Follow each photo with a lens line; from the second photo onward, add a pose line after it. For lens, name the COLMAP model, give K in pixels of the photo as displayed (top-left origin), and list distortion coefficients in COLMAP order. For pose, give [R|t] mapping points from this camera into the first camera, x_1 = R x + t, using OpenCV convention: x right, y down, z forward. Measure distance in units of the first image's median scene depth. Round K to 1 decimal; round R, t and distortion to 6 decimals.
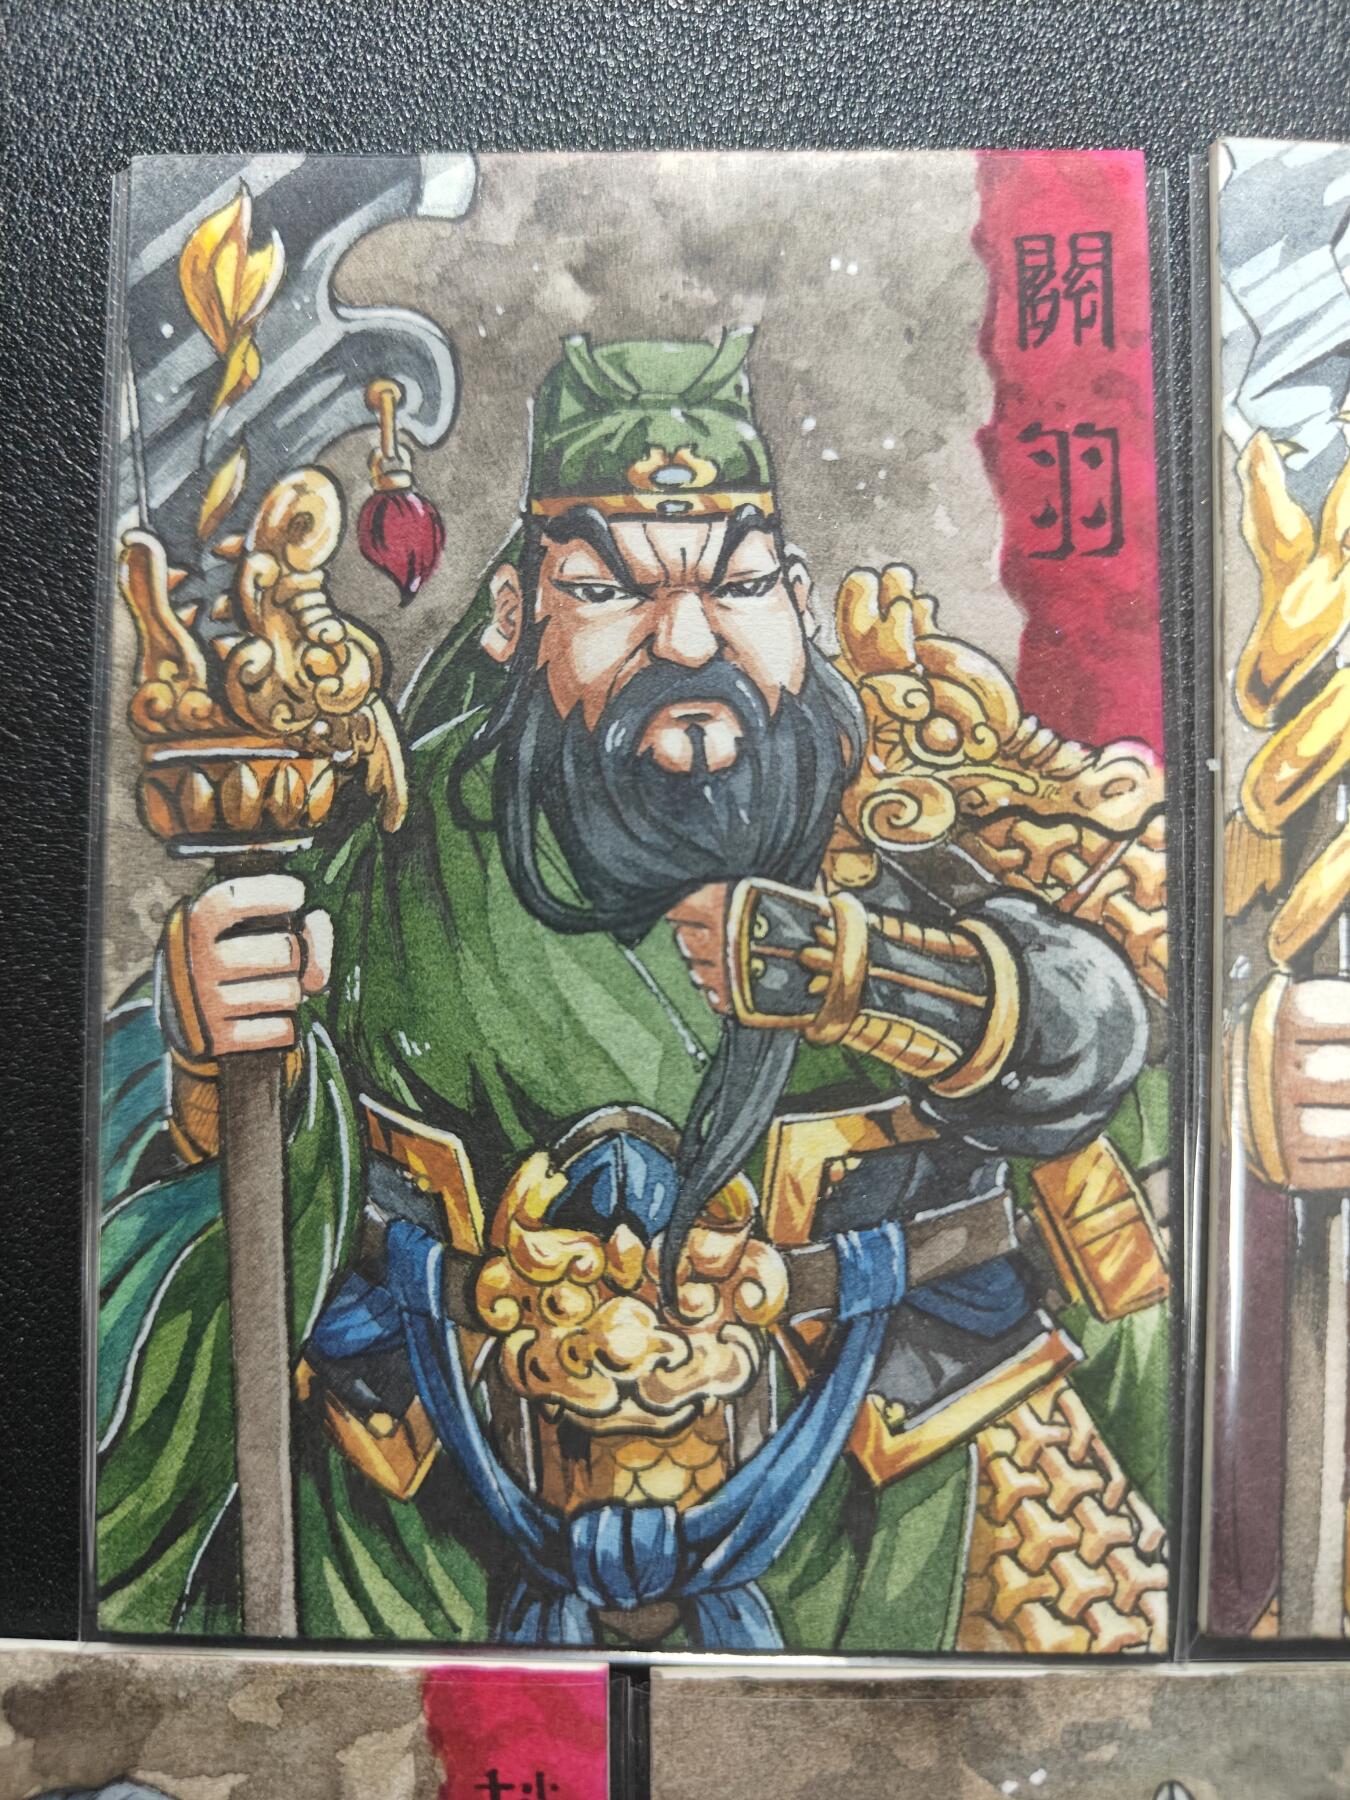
lens RADIAL K [[1226.7, 0, 656.2], [0, 1226.7, 895.2], [0, 0, 1]] dist [-0.056641, 0.022316]
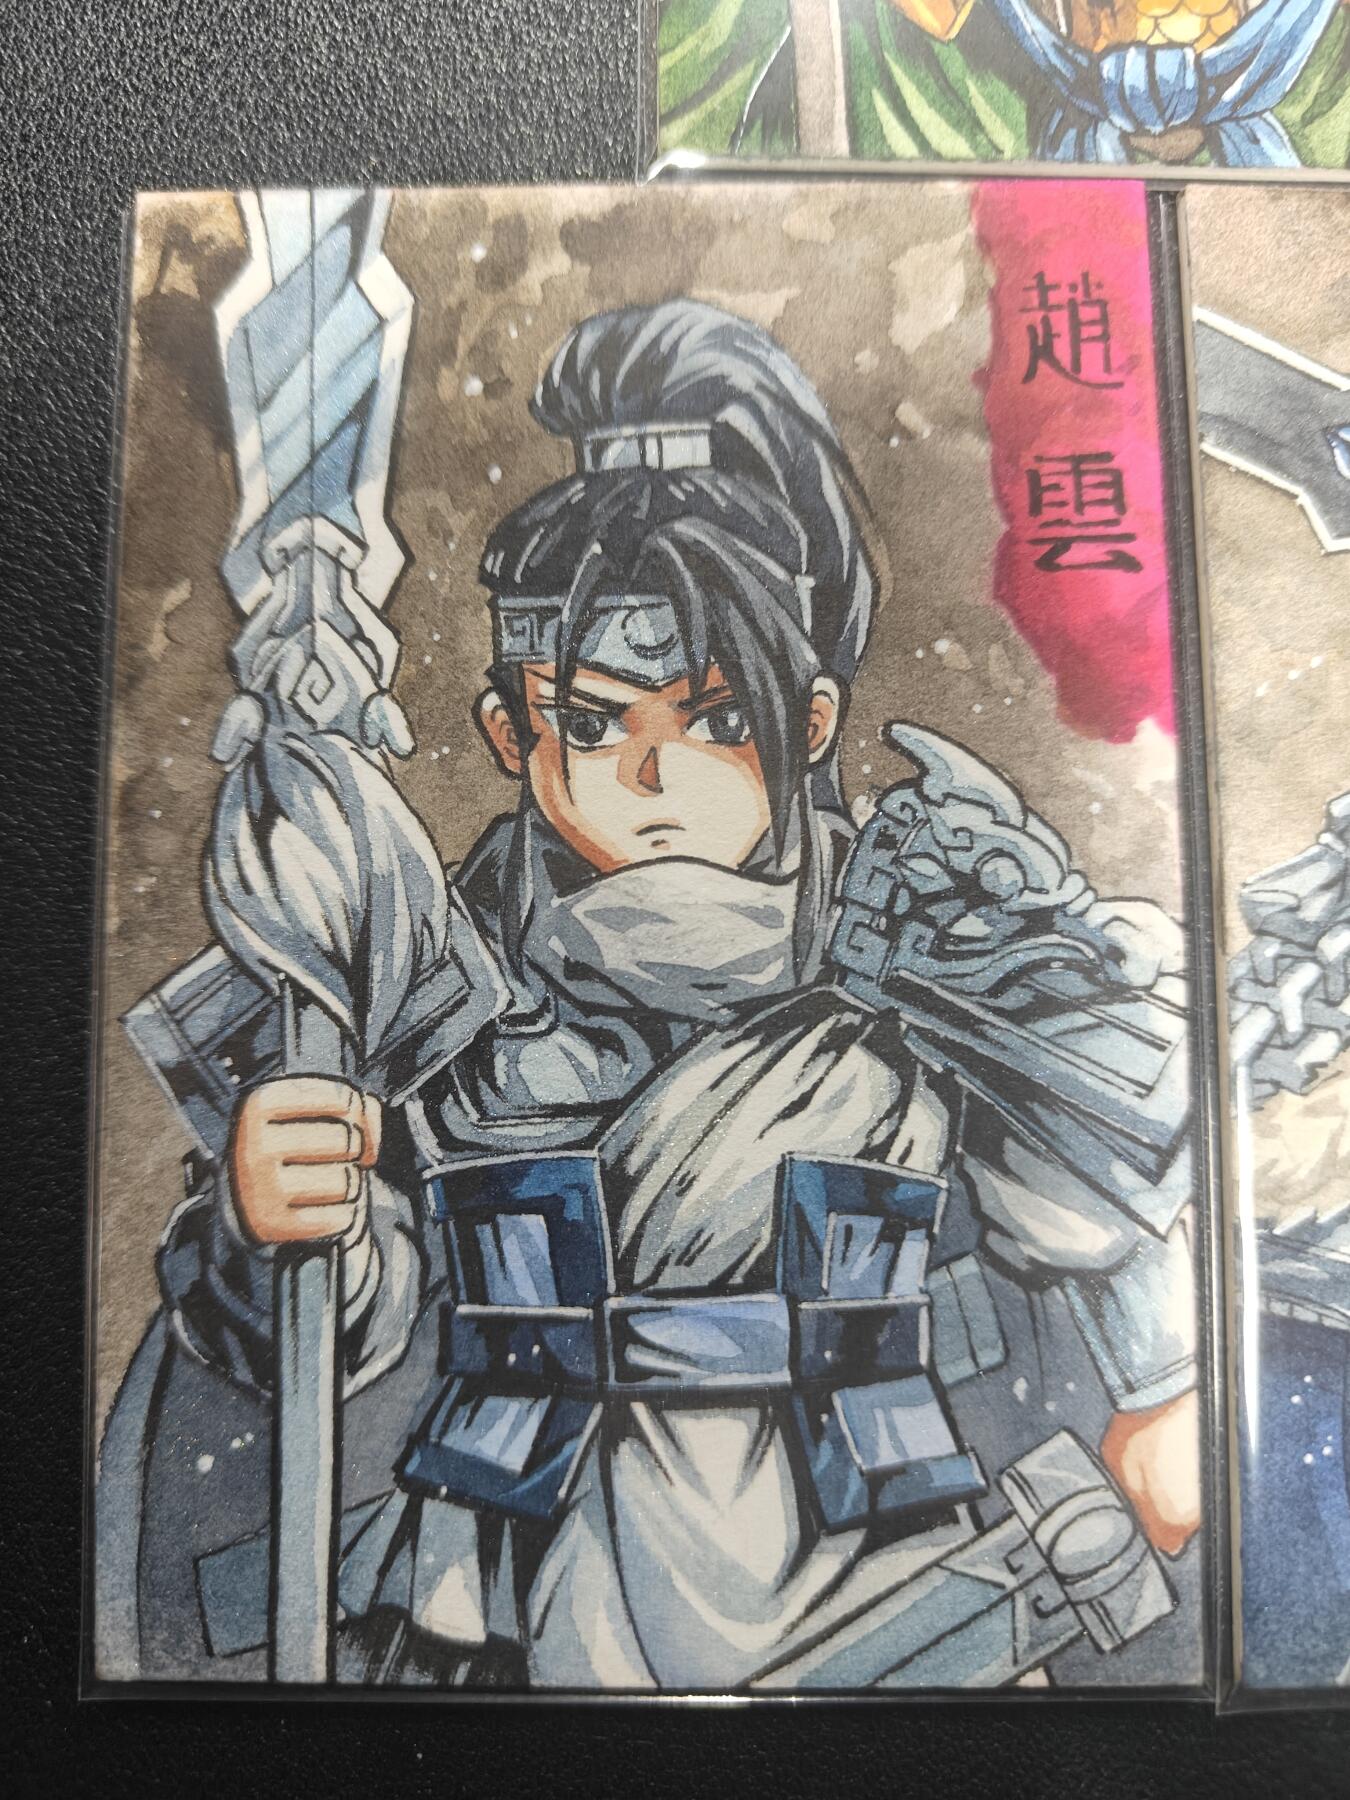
lens RADIAL K [[1280.5, 0, 655.7], [0, 1280.5, 908.0], [0, 0, 1]] dist [-0.073354, 0.033425]
pose [[0.999750, -0.001633, 0.022292, -0.496609], [0.003310, 0.997147, -0.075405, 1.362565], [-0.022105, 0.075460, 0.996904, -0.046386]]
